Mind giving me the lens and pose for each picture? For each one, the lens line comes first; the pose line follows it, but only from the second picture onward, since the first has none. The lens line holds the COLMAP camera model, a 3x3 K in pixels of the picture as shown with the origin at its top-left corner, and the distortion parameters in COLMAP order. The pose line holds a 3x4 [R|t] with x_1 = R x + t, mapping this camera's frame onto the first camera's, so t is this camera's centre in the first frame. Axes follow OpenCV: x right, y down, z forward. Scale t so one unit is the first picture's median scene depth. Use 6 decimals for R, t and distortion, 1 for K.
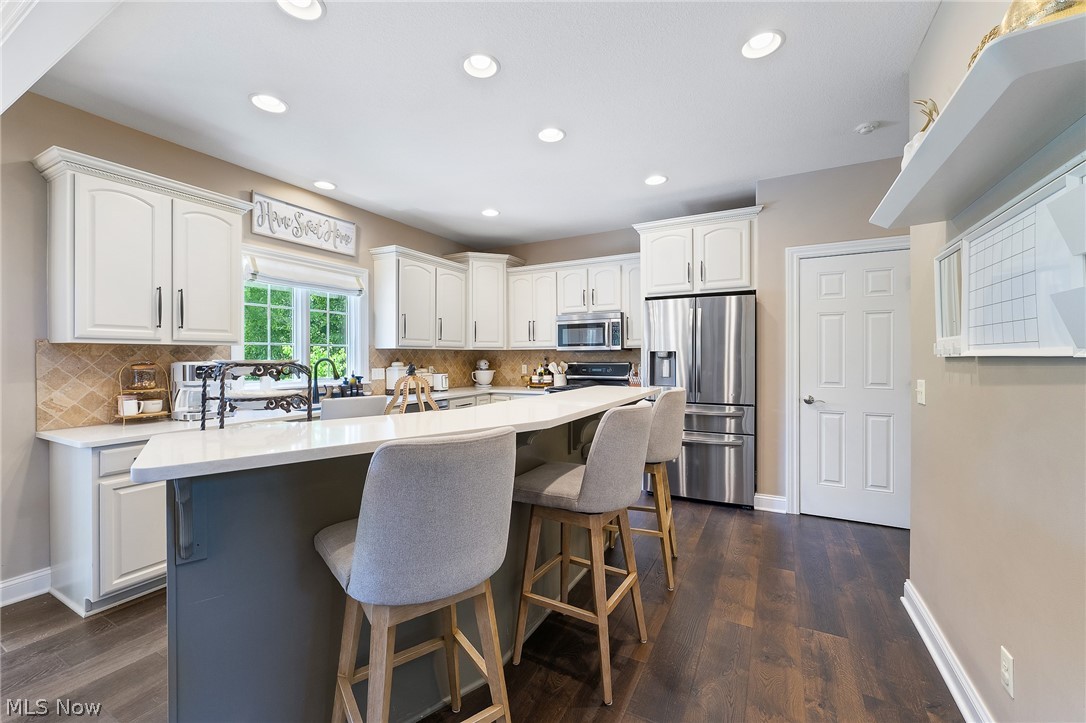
lens RADIAL K [[439.0, 0, 543.9], [0, 439.0, 354.4], [0, 0, 1]] dist [-0.001258, -0.000338]
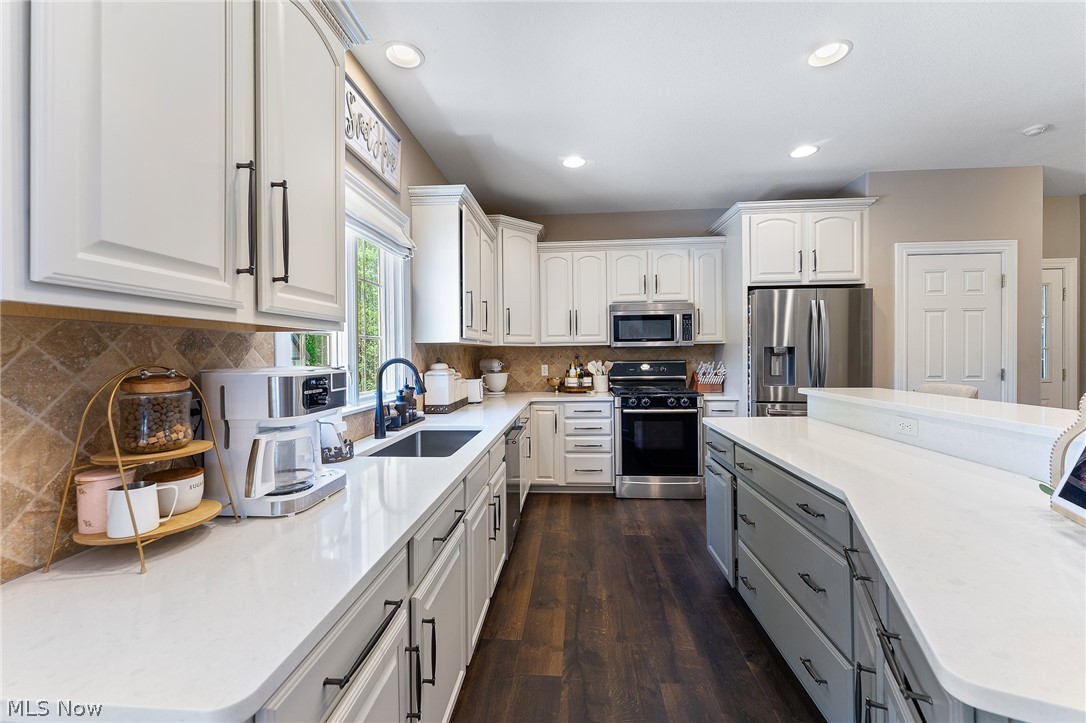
lens RADIAL K [[435.8, 0, 543.4], [0, 435.8, 357.5], [0, 0, 1]] dist [0.000156, -0.000080]
pose [[0.913161, -0.009001, 0.407499, -0.481385], [0.005354, 0.999935, 0.010091, 0.002725], [-0.407563, -0.007033, 0.913150, 0.344894]]
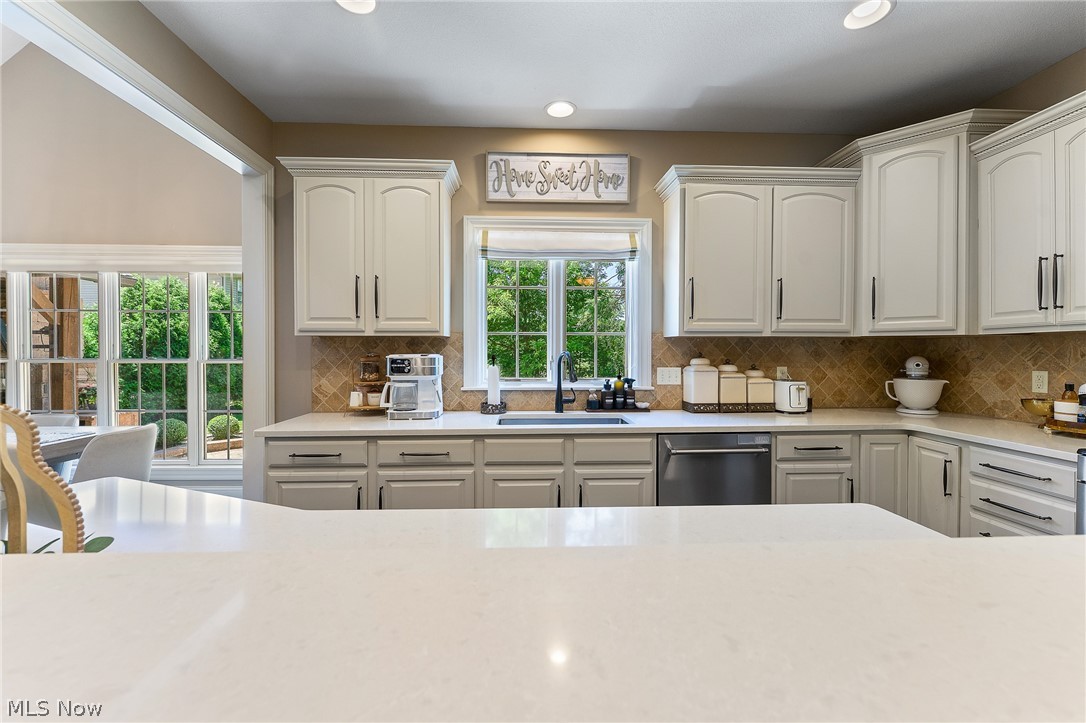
lens RADIAL K [[439.0, 0, 543.9], [0, 439.0, 354.4], [0, 0, 1]] dist [-0.001258, -0.000338]
pose [[0.506933, 0.012160, -0.861900, 0.091869], [0.001006, 0.999891, 0.014699, 0.002468], [0.861985, -0.008318, 0.506866, 0.519816]]
